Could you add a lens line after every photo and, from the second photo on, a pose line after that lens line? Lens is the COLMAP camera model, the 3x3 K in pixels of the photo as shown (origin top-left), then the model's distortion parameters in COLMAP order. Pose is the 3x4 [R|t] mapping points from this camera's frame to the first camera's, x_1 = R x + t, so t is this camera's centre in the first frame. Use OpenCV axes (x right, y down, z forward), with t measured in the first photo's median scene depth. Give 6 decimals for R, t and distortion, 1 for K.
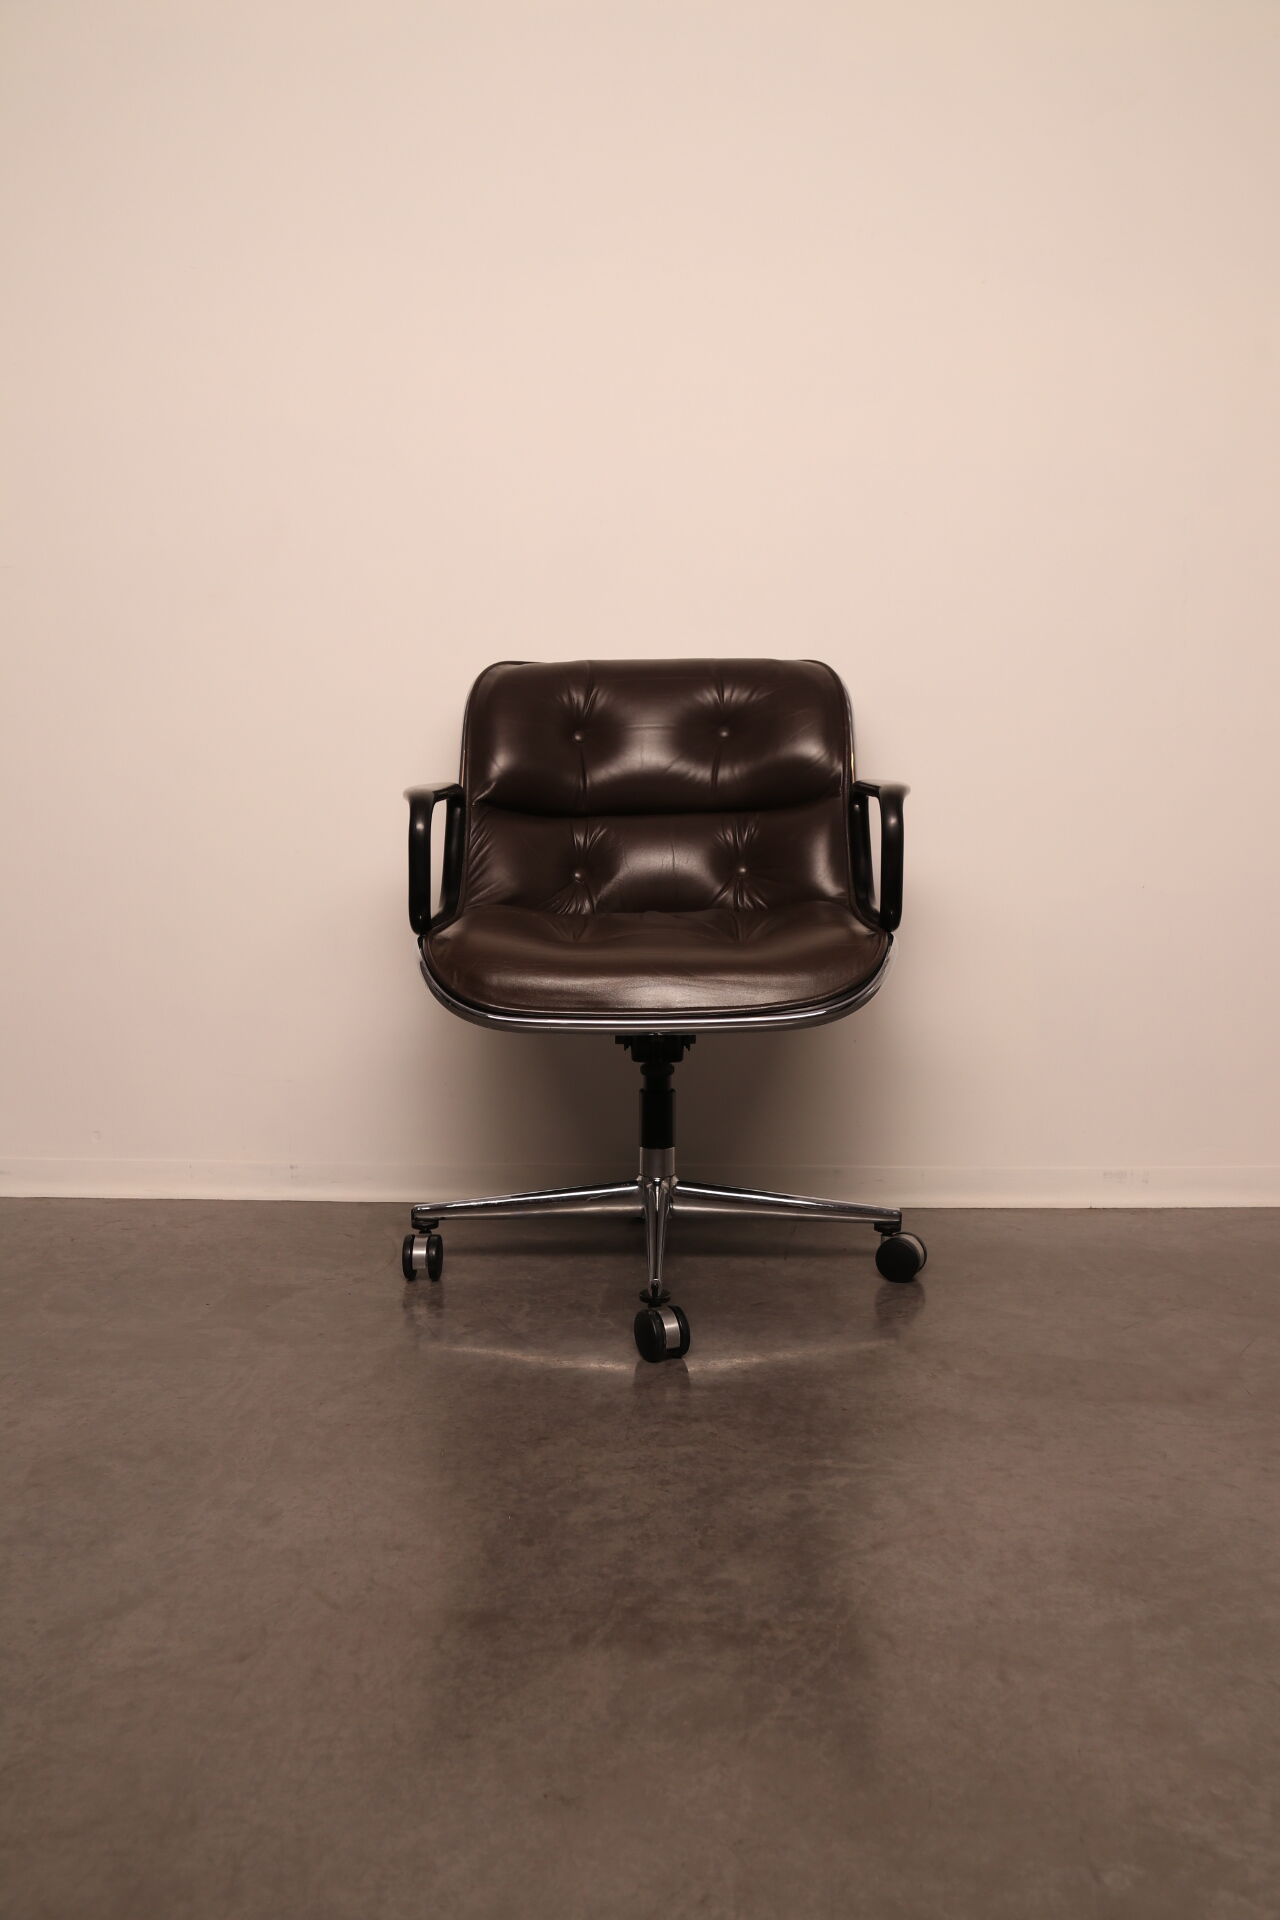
lens RADIAL K [[1940.7, 0, 656.0], [0, 1940.7, 998.6], [0, 0, 1]] dist [-0.115012, 0.000000]
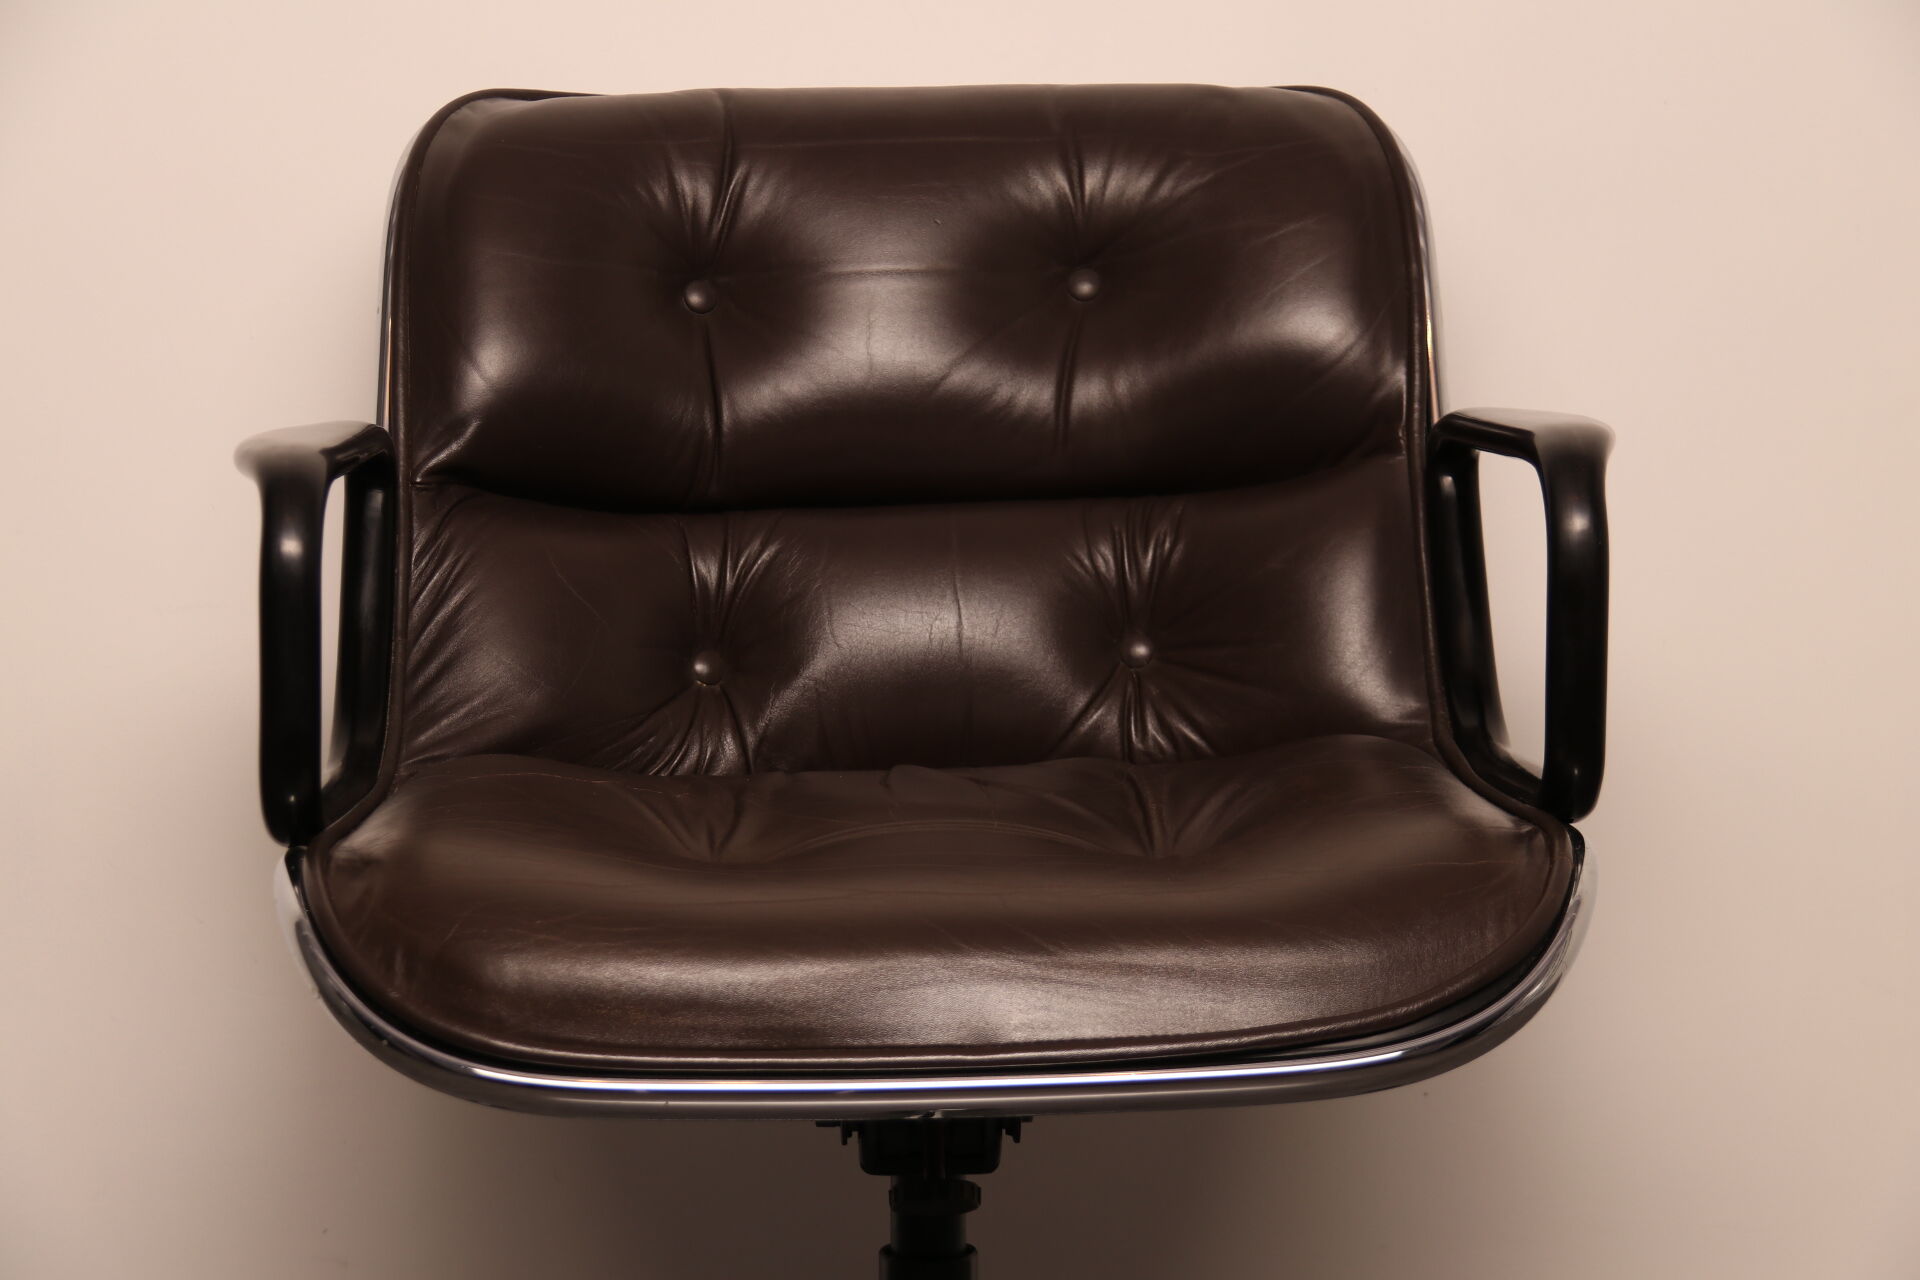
lens RADIAL K [[4585.7, 0, 962.4], [0, 4585.7, 661.8], [0, 0, 1]] dist [0.493967, 0.000000]
pose [[0.997575, -0.009064, 0.069007, -0.053908], [0.011895, 0.999100, -0.040719, -0.029493], [-0.068576, 0.041441, 0.996785, 0.119733]]
